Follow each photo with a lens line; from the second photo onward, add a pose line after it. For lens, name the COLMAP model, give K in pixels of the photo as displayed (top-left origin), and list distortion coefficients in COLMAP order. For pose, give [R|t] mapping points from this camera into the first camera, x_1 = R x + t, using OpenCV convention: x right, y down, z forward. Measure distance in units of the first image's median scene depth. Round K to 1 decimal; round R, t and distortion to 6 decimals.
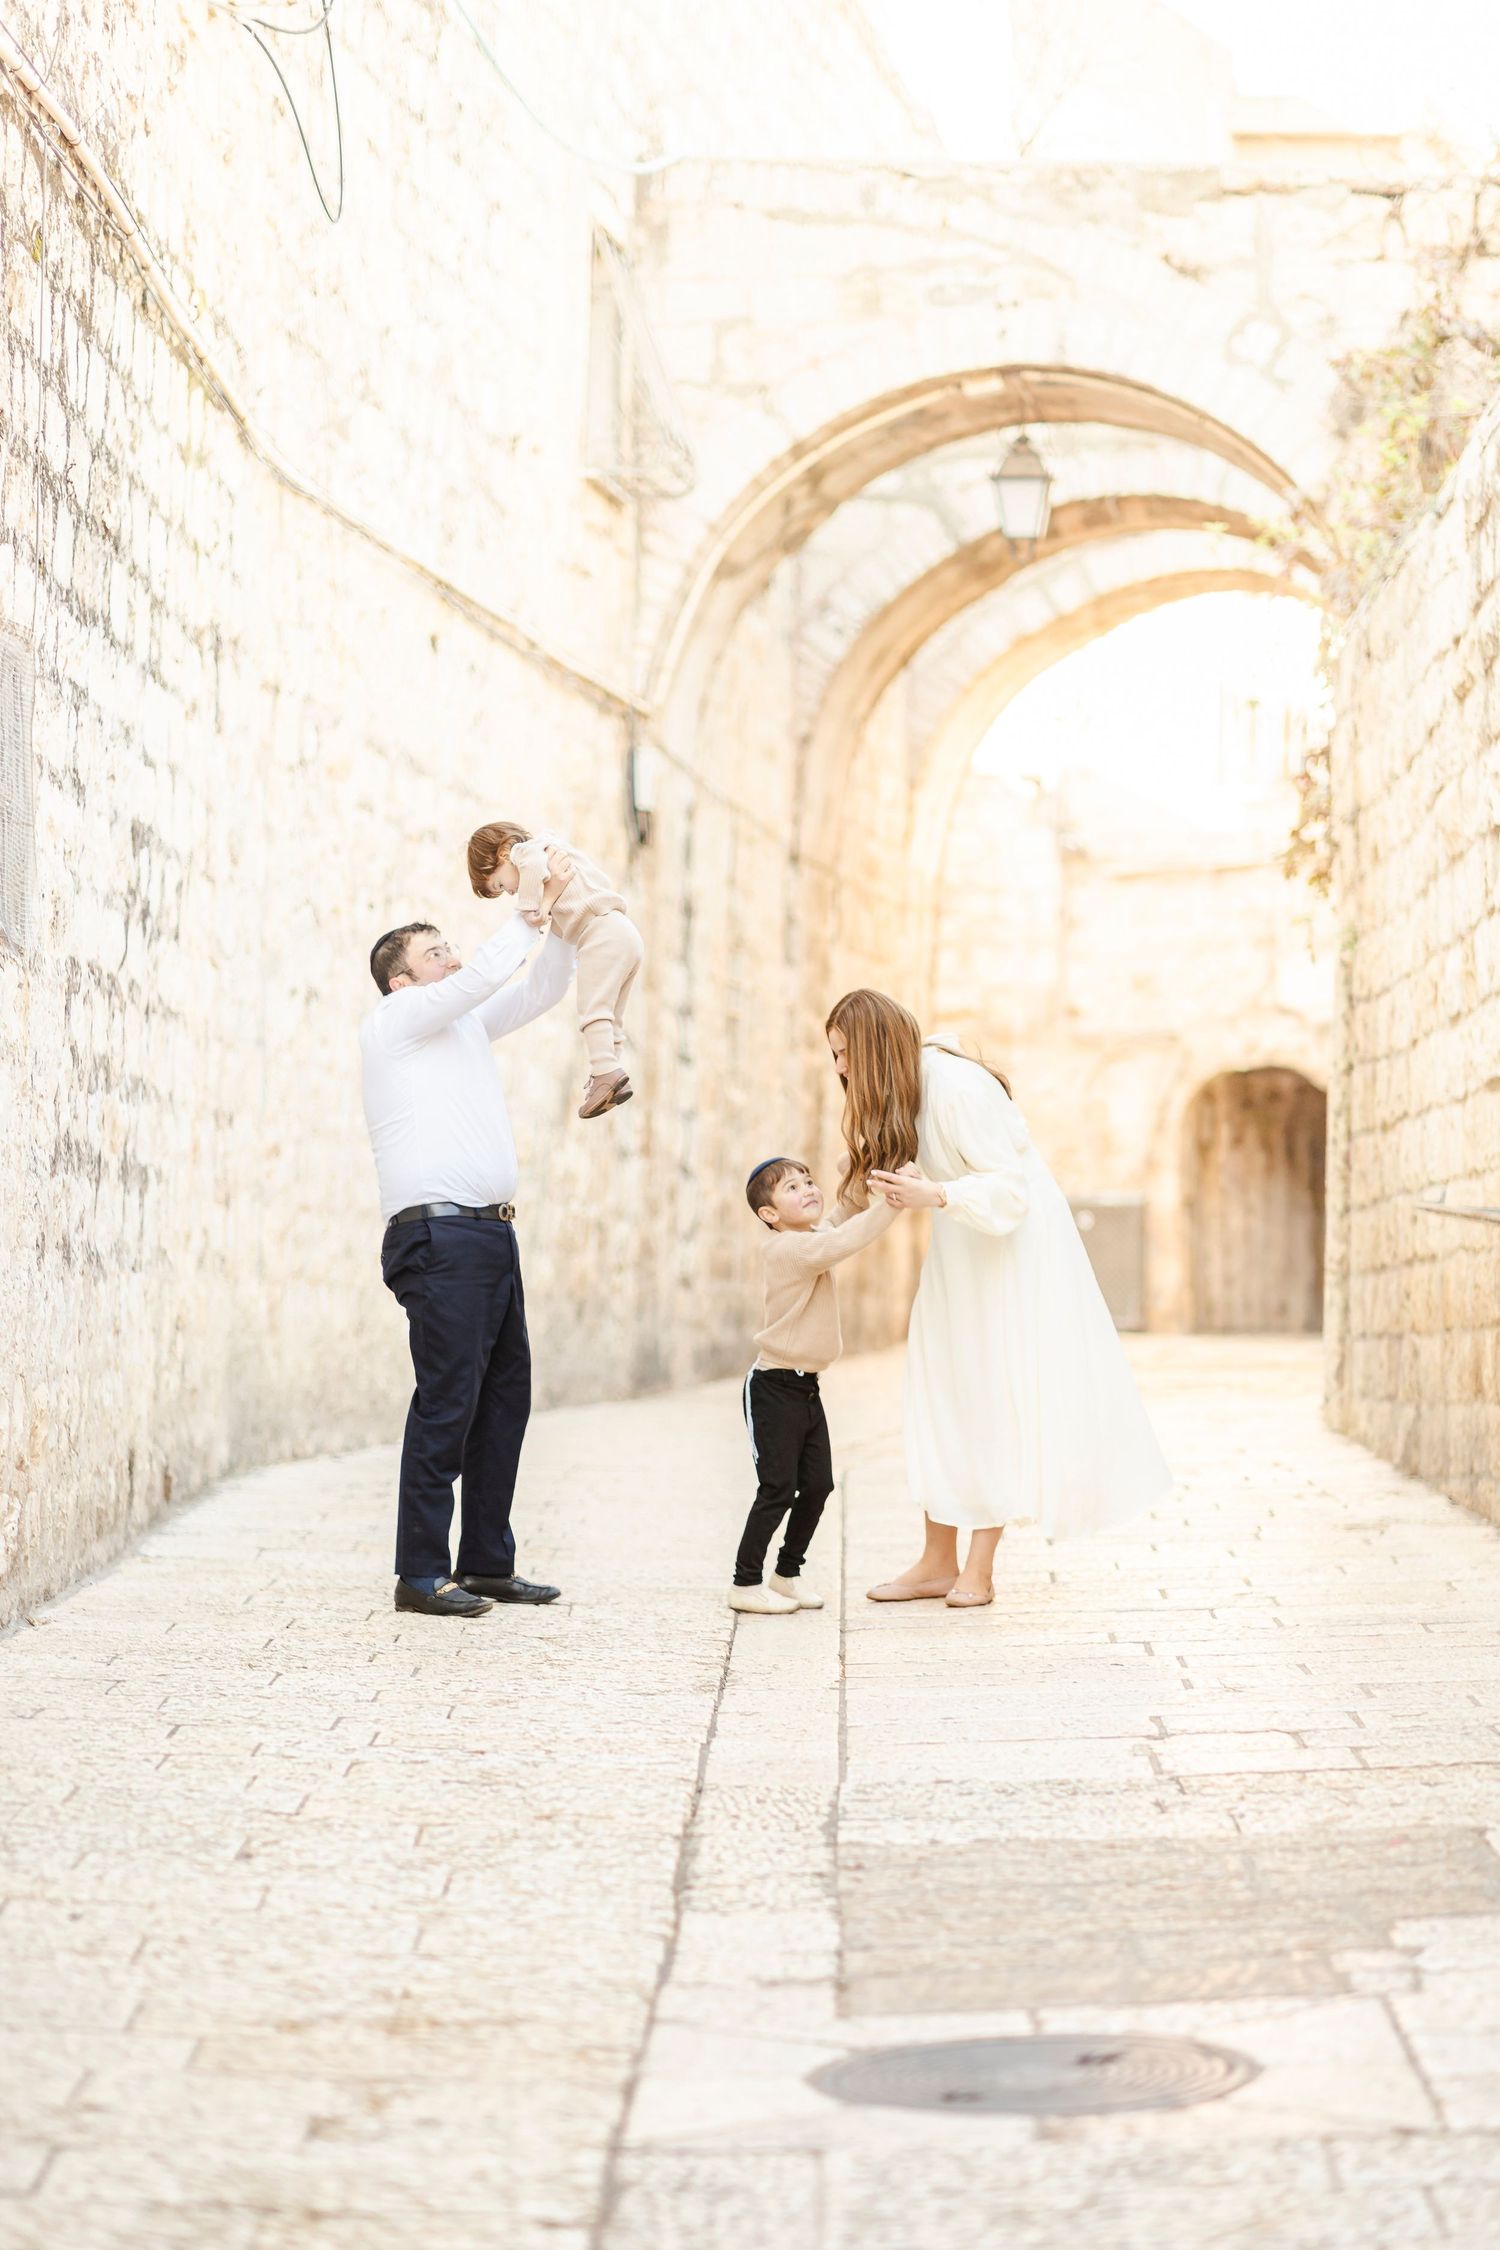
lens RADIAL K [[7329.9, 0, 750.9], [0, 7329.9, 1124.8], [0, 0, 1]] dist [0.048803, 0.000000]
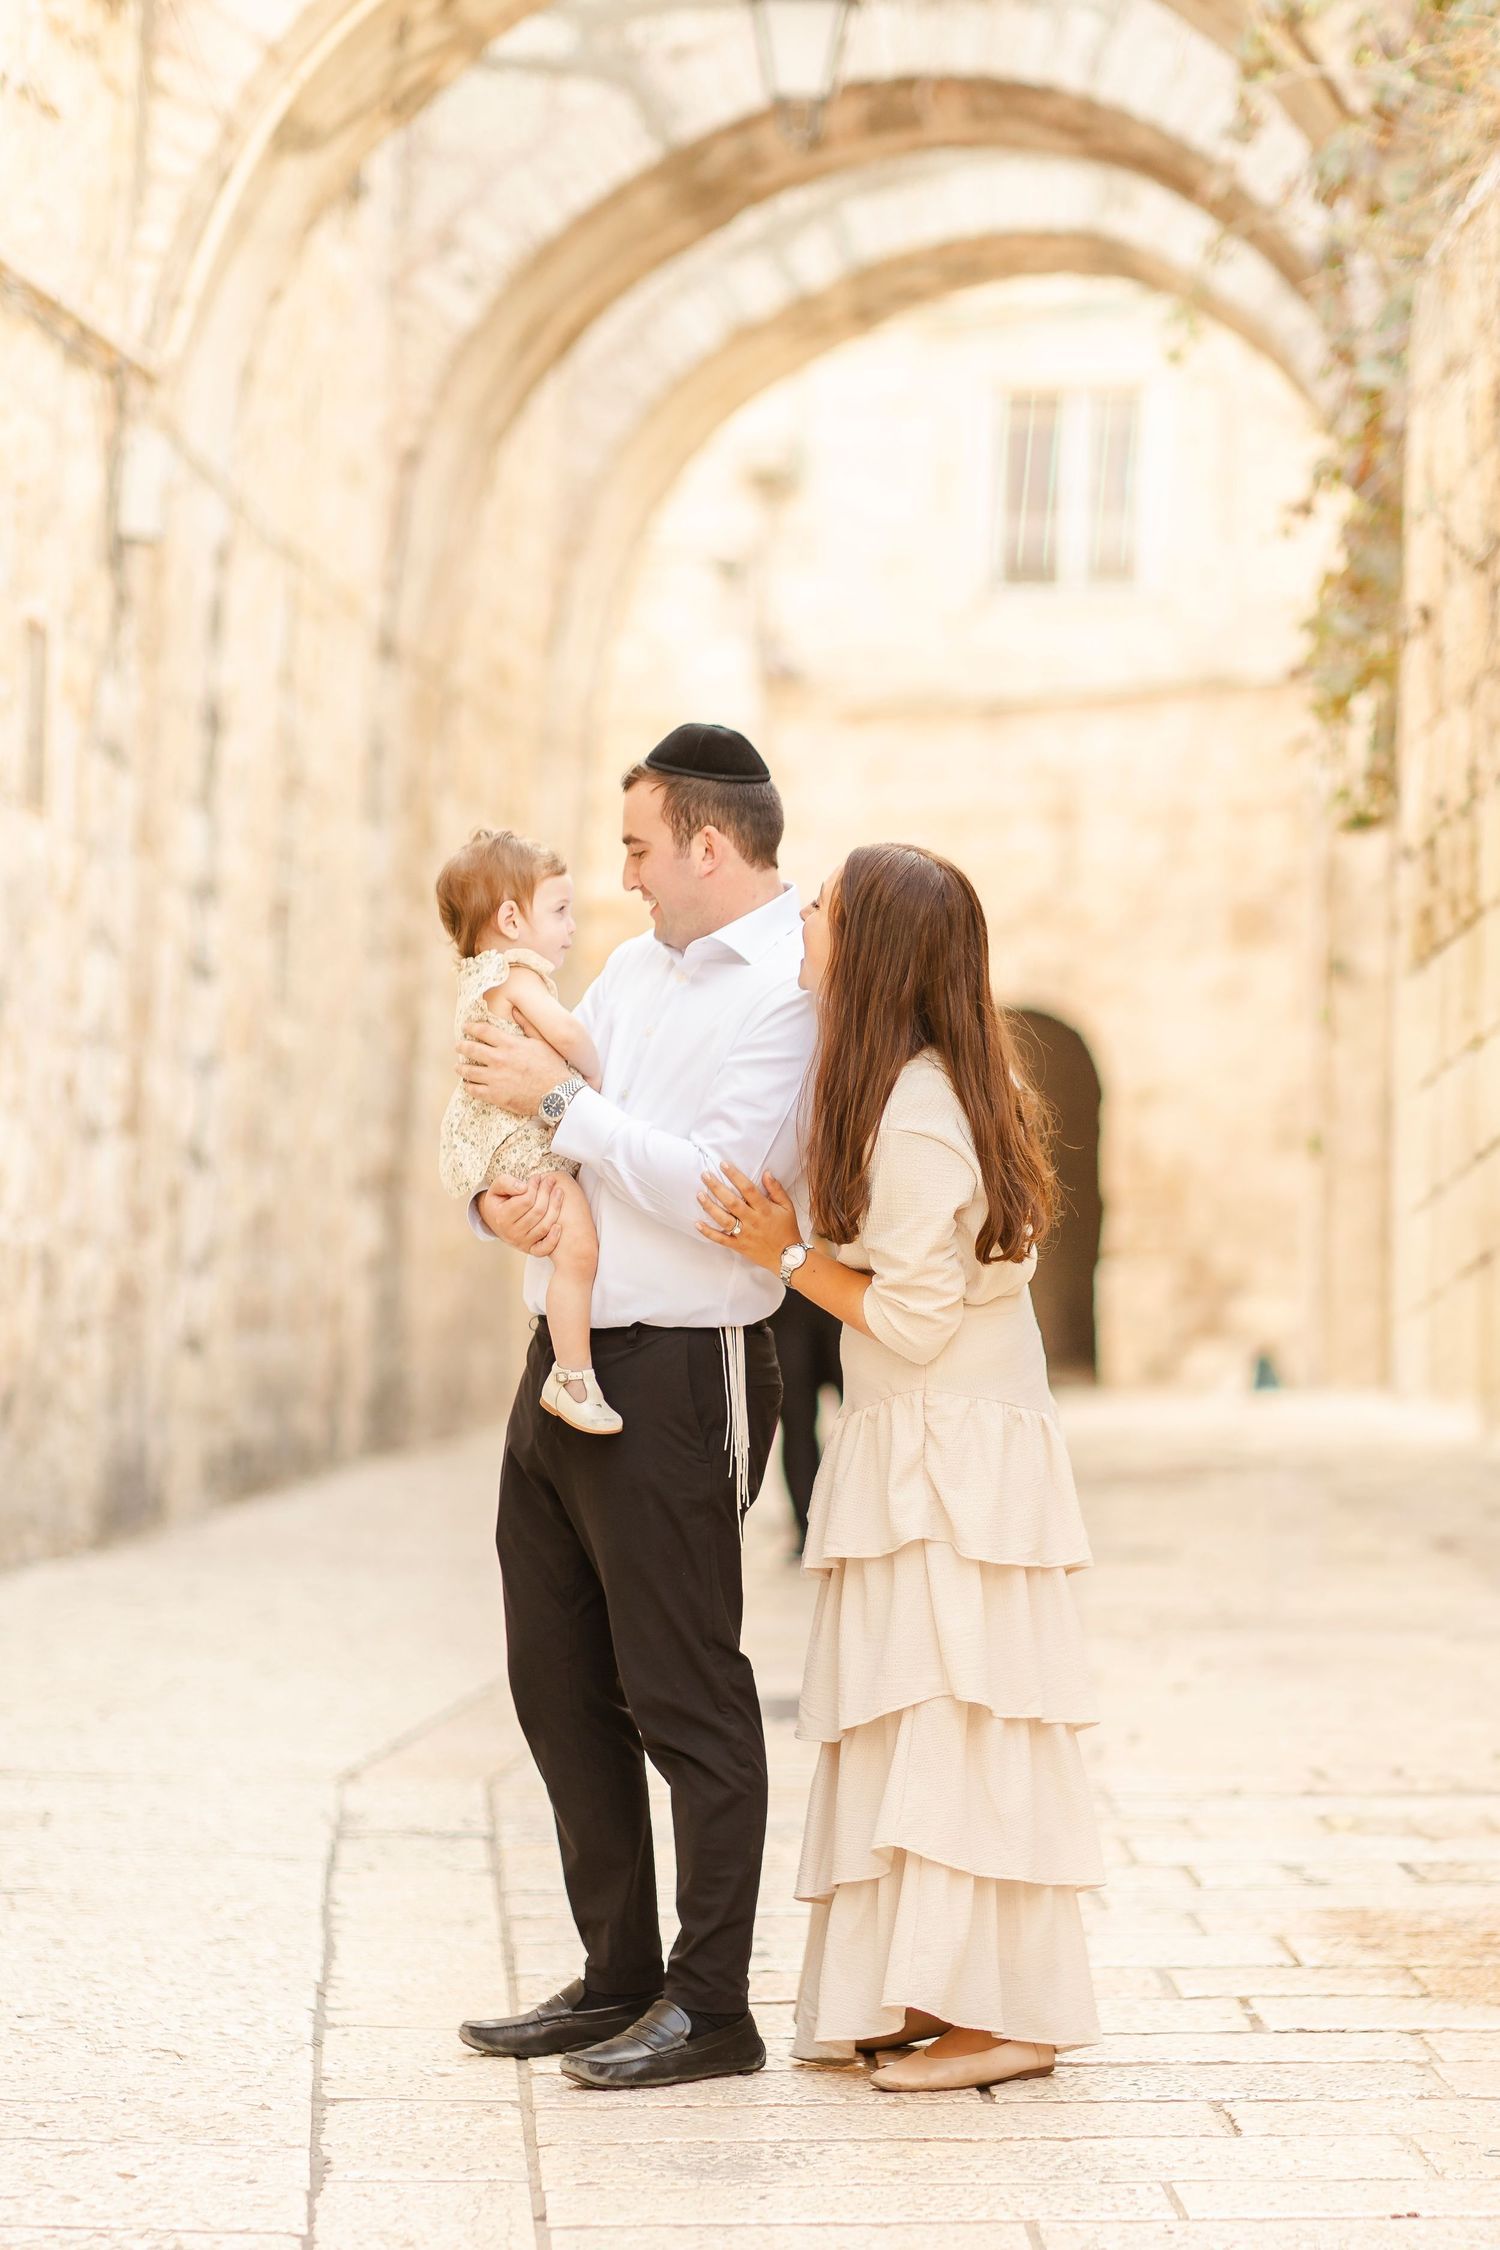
lens RADIAL K [[7329.9, 0, 746.6], [0, 7329.9, 1122.3], [0, 0, 1]] dist [0.048803, 0.000000]
pose [[0.997445, 0.025735, 0.066637, -0.004180], [-0.026533, 0.999586, 0.011116, -0.004337], [-0.066323, -0.012856, 0.997715, 0.397852]]
